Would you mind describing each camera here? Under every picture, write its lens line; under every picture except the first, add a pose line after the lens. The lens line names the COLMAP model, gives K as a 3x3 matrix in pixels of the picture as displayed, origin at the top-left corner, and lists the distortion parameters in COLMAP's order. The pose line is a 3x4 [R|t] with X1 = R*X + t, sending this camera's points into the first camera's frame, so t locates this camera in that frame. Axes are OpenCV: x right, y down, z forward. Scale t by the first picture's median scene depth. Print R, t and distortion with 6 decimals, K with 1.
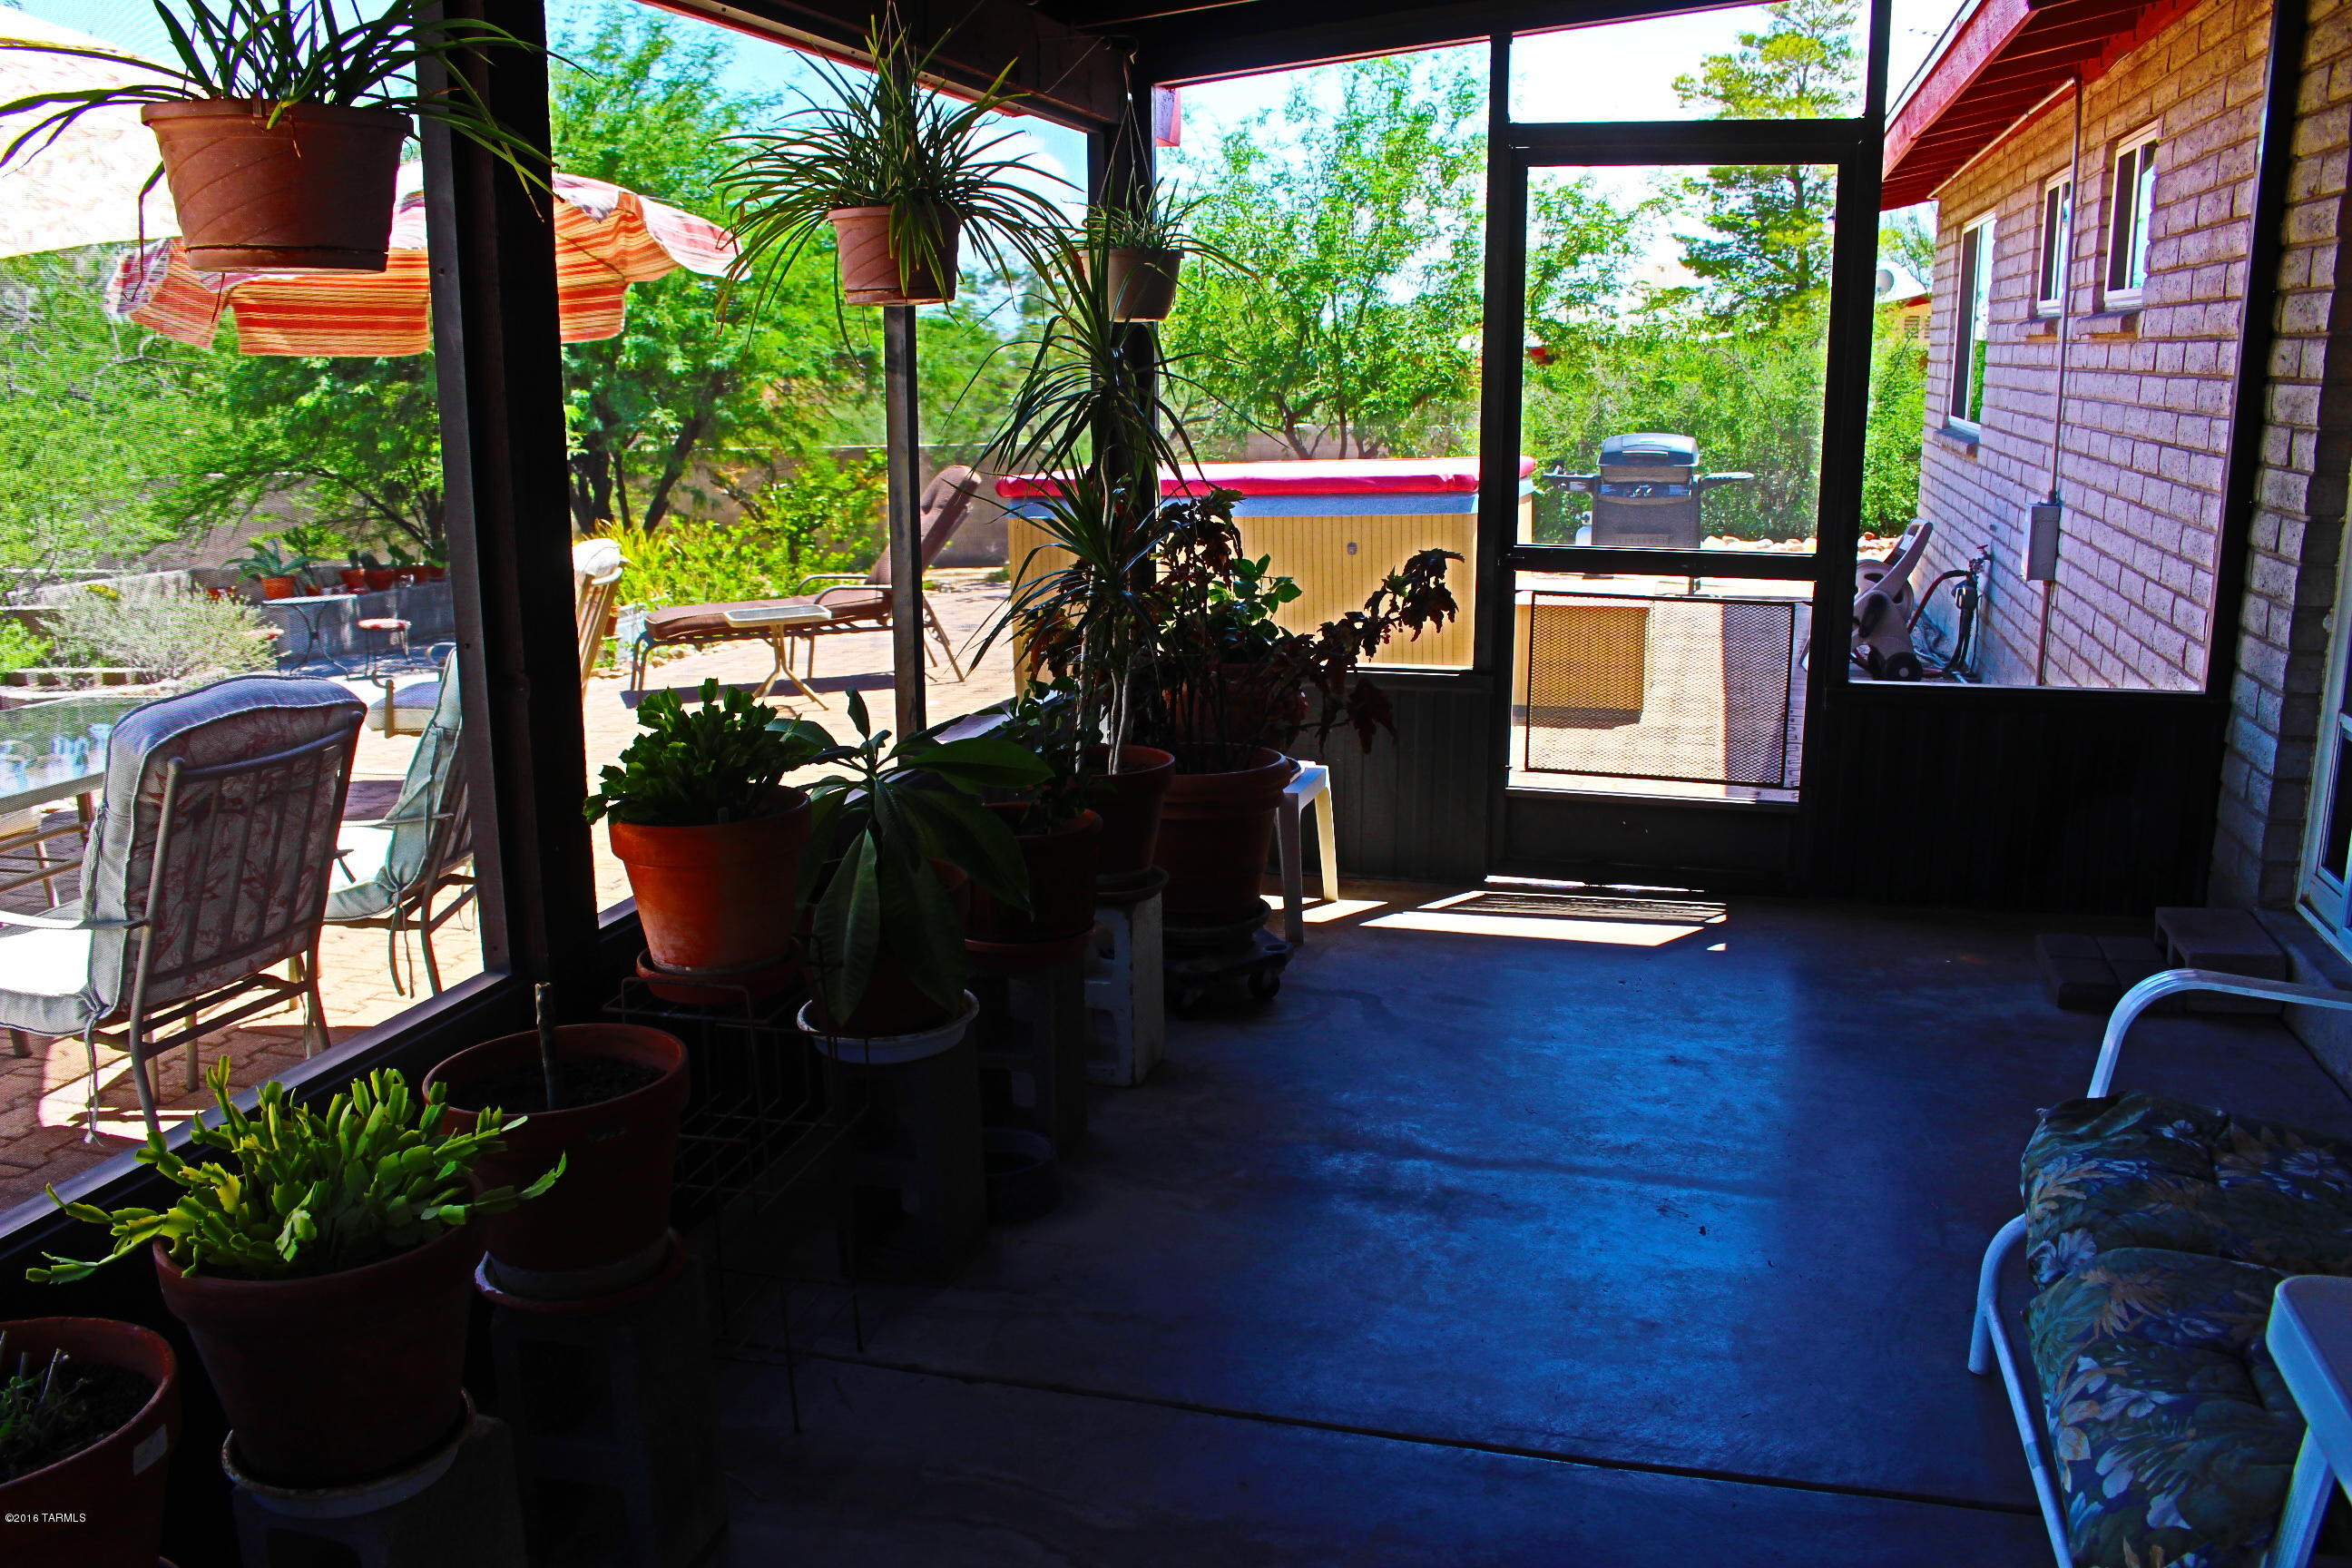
lens RADIAL K [[1902.8, 0, 1147.4], [0, 1902.8, 788.8], [0, 0, 1]] dist [-0.158069, 0.123317]
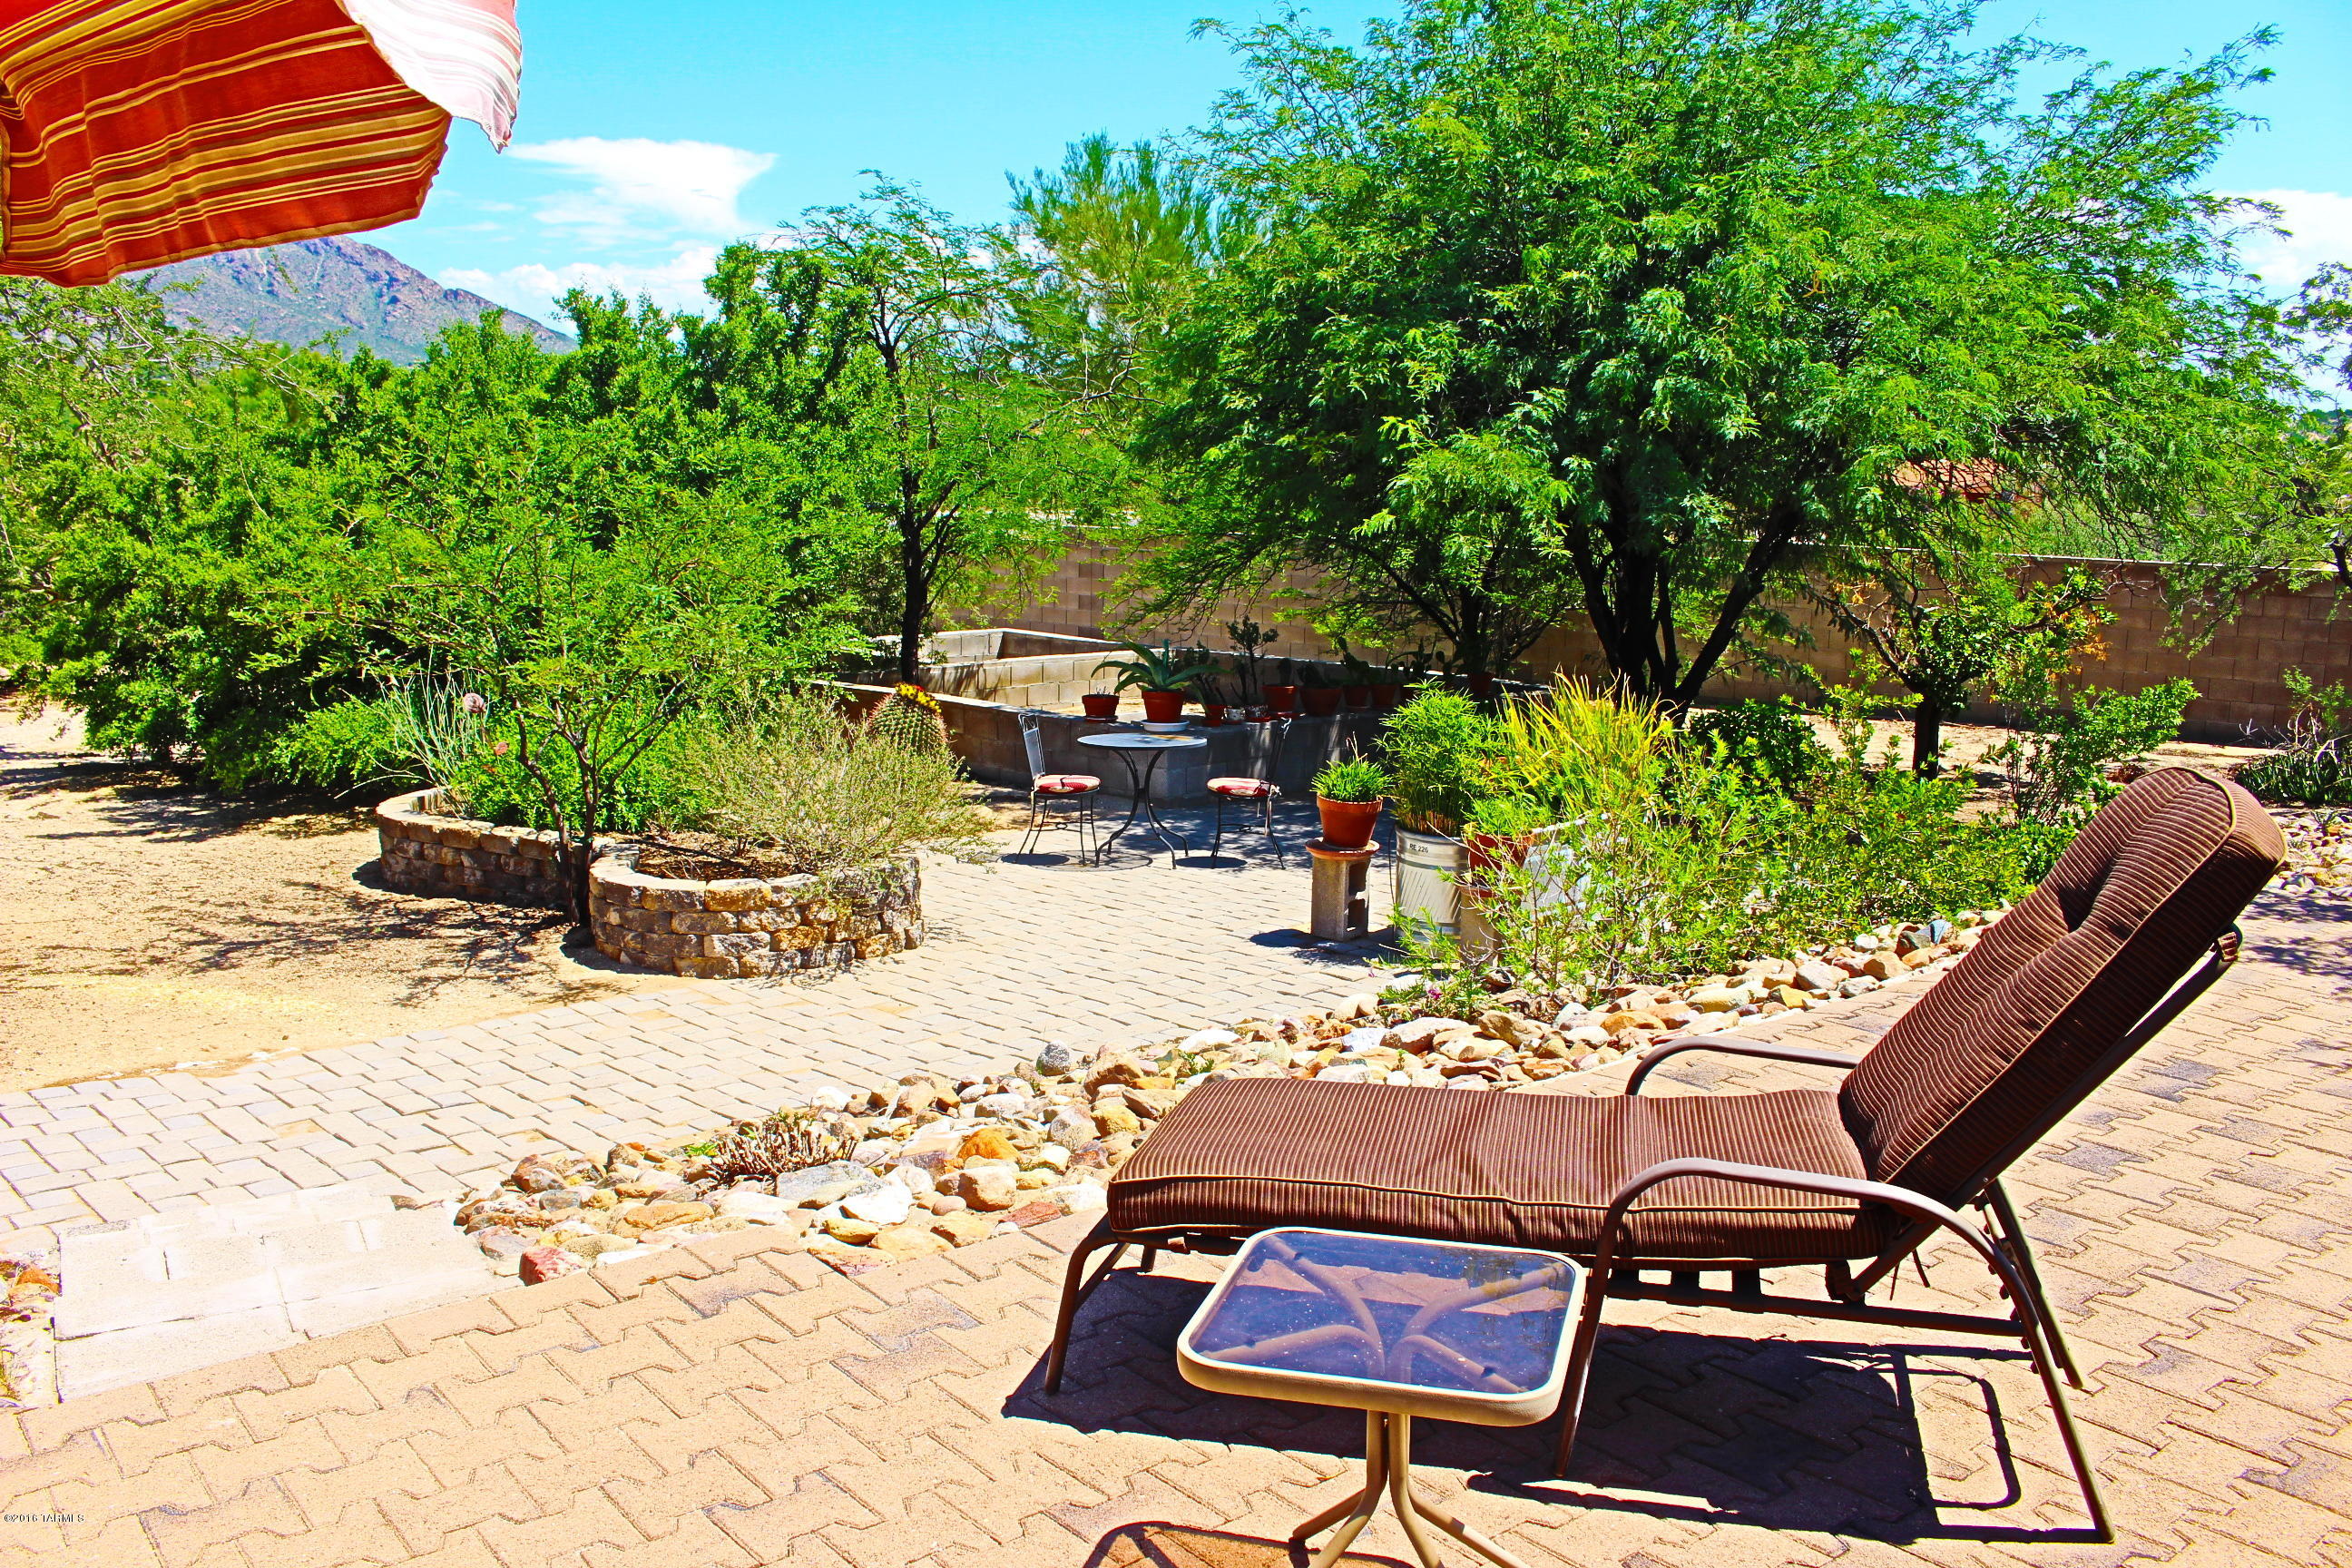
lens RADIAL K [[1902.8, 0, 1147.4], [0, 1902.8, 788.8], [0, 0, 1]] dist [-0.158069, 0.123317]
pose [[0.808956, 0.123711, -0.574705, -0.034900], [-0.144167, 0.989502, 0.010070, -0.081456], [0.569917, 0.074707, 0.818299, 0.374057]]
